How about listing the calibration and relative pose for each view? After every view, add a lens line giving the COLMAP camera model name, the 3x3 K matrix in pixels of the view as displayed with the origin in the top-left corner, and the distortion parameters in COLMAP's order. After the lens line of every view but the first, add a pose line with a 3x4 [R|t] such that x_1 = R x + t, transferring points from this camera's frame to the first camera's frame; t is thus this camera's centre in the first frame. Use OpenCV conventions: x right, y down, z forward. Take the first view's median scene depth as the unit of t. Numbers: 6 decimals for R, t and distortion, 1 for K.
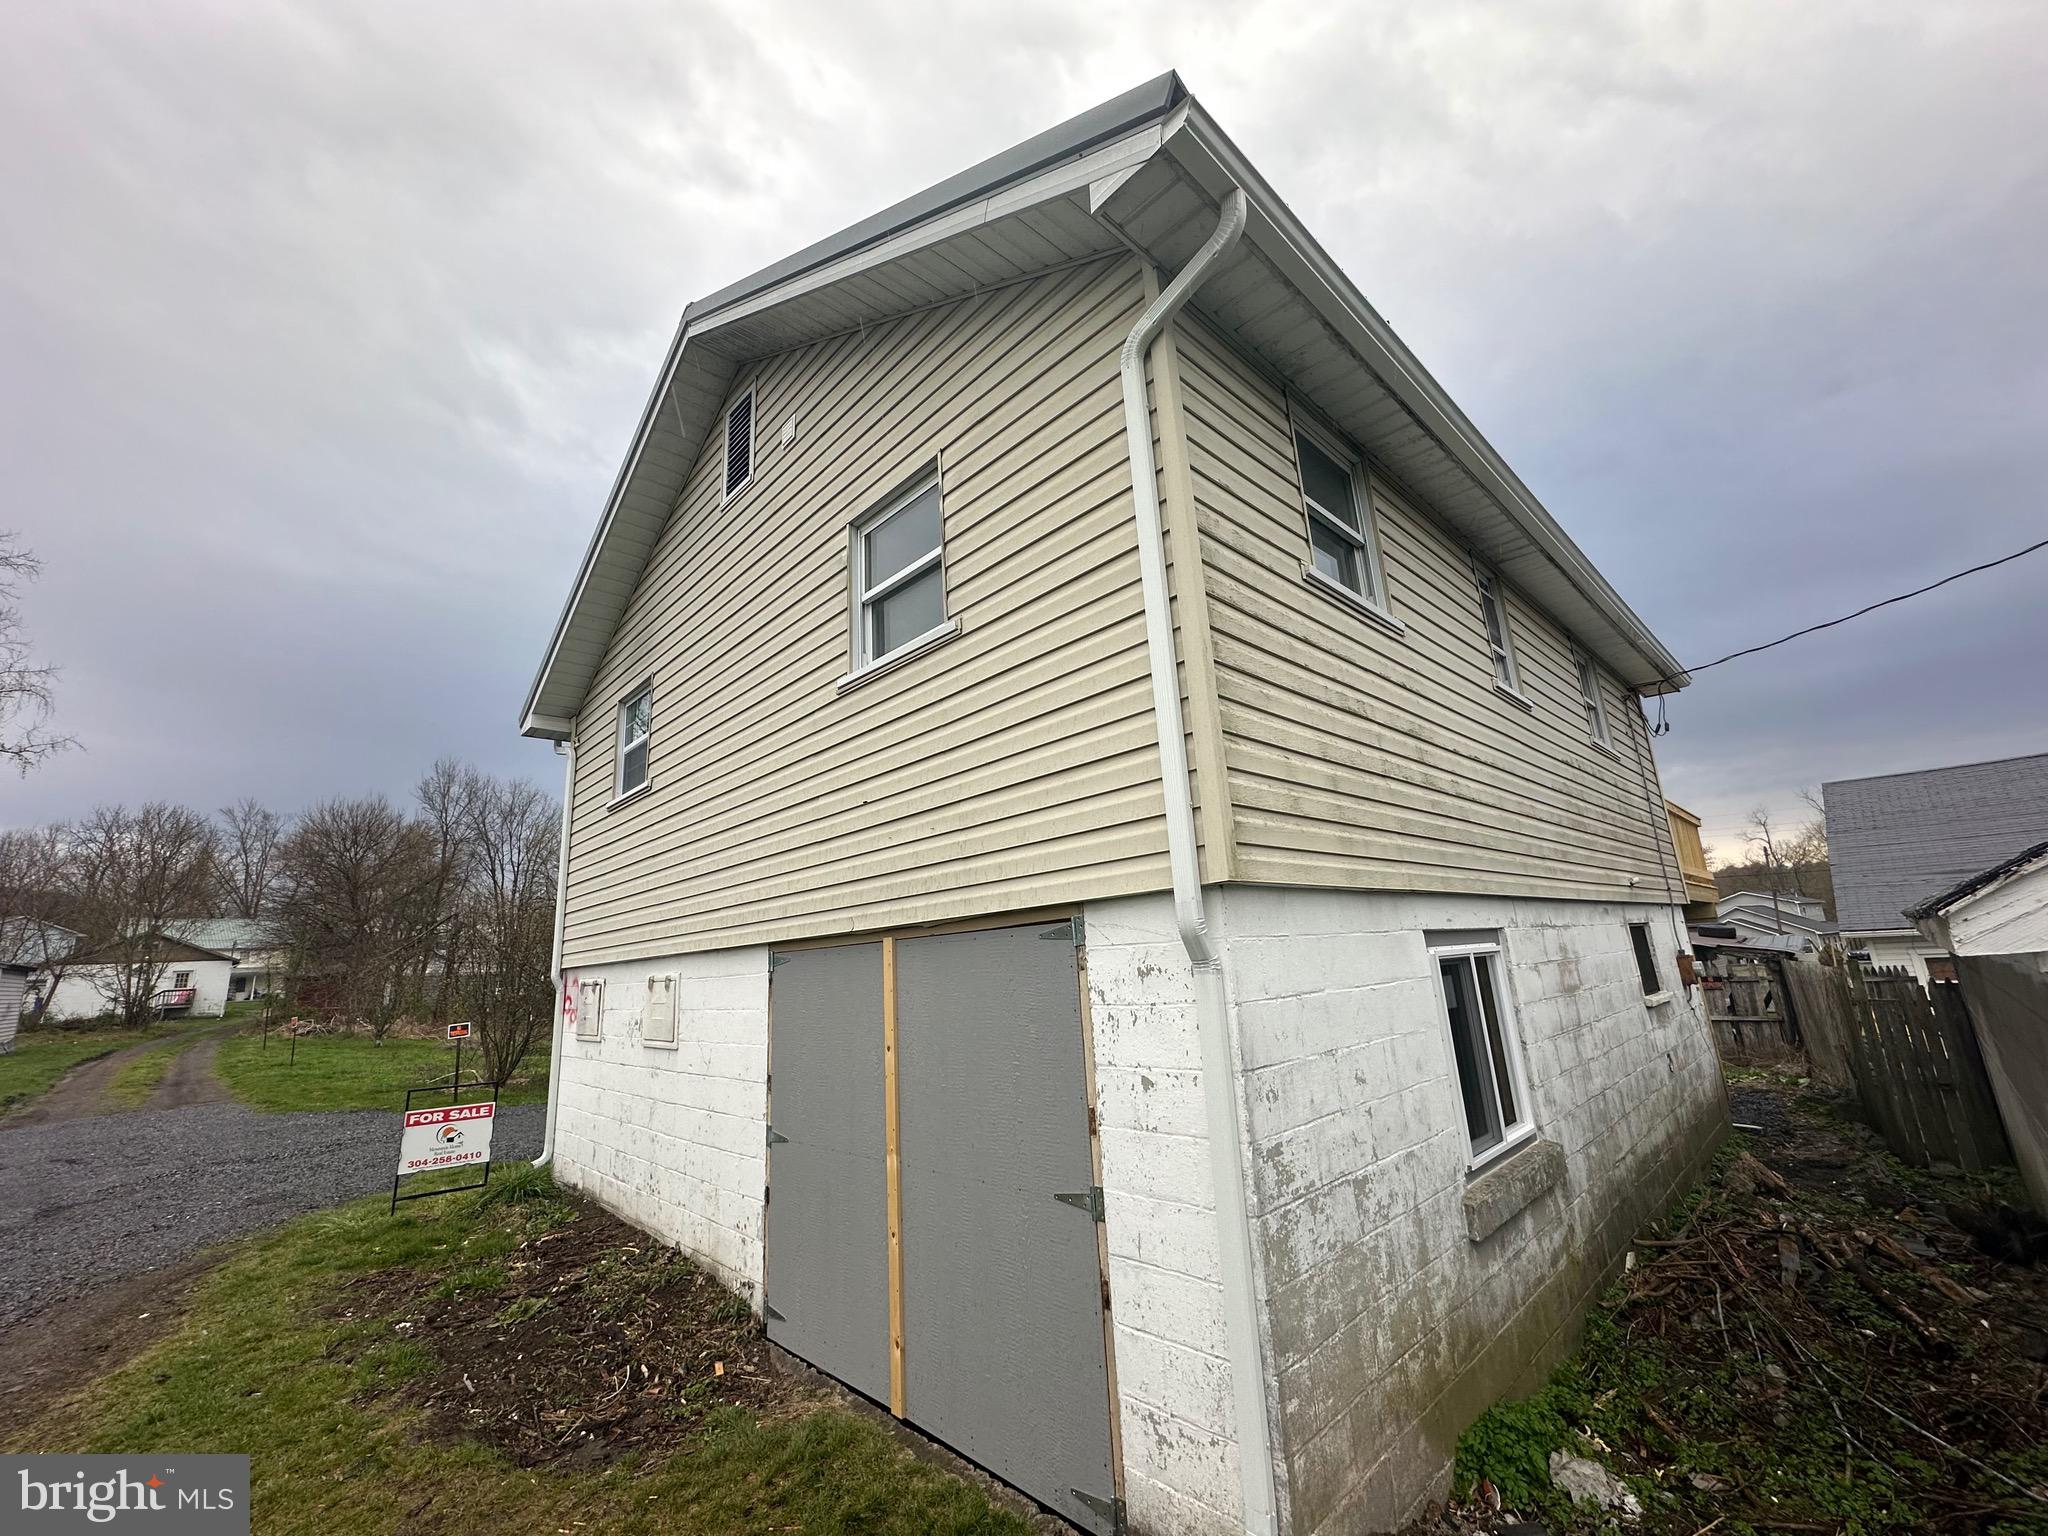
lens RADIAL K [[810.5, 0, 1025.8], [0, 810.5, 768.1], [0, 0, 1]] dist [-0.002428, -0.000323]
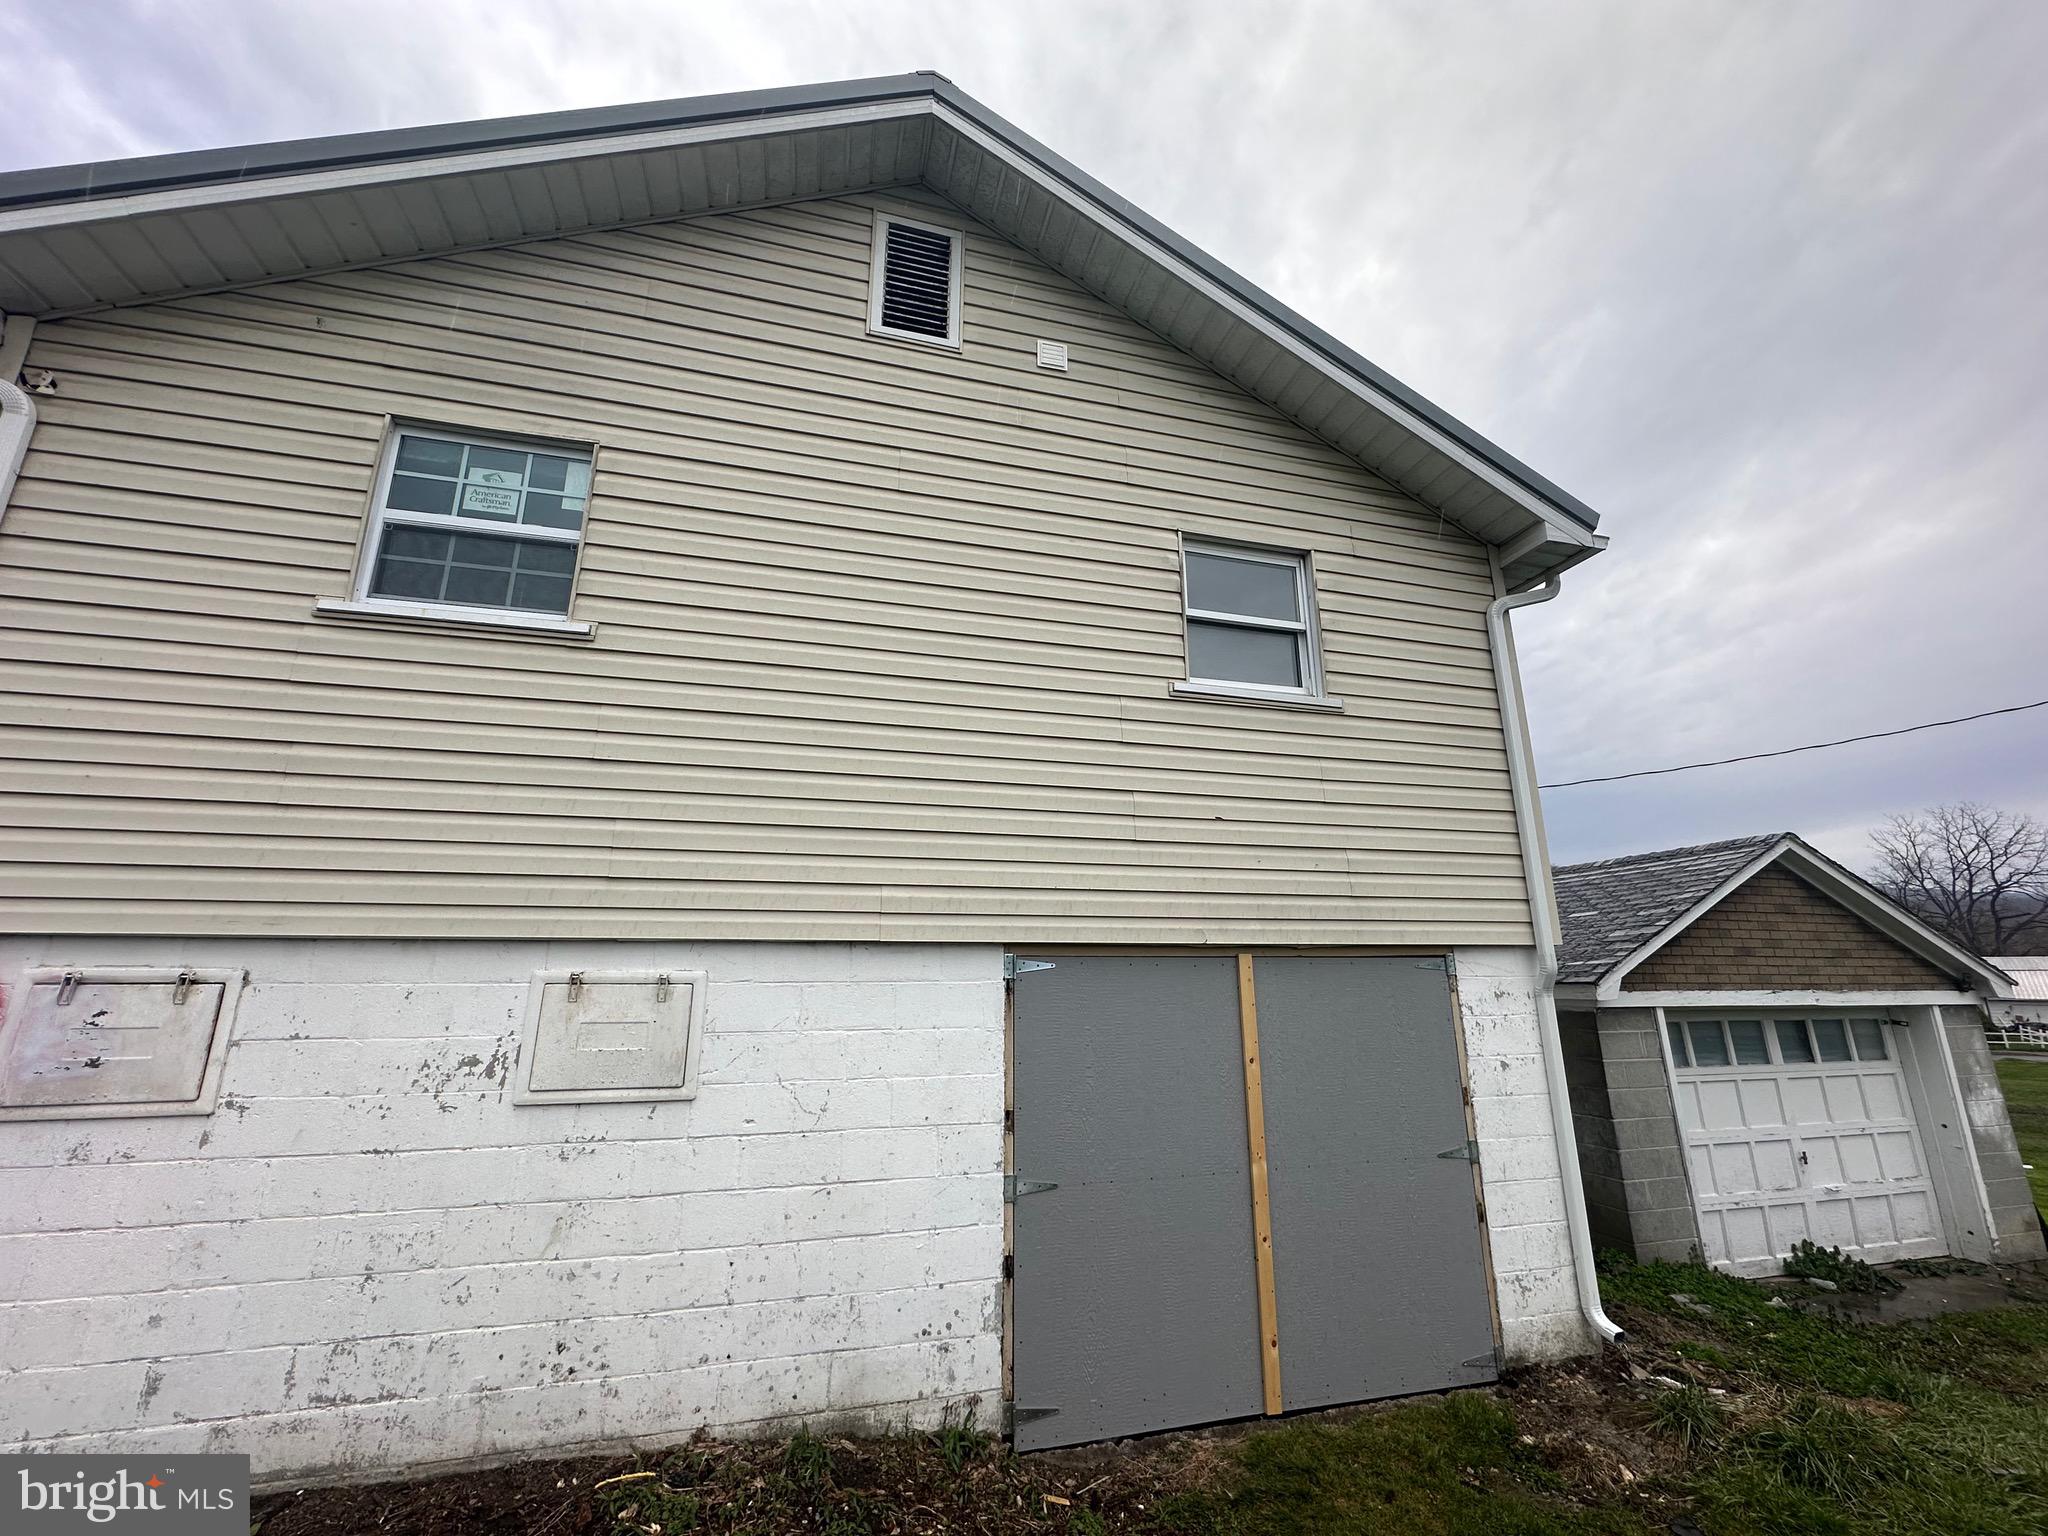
lens RADIAL K [[810.5, 0, 1025.8], [0, 810.5, 768.1], [0, 0, 1]] dist [-0.002428, -0.000323]
pose [[0.481141, 0.272716, 0.833144, -1.398125], [-0.230660, 0.956275, -0.179814, 0.261934], [-0.845754, -0.105657, 0.523008, 0.805622]]
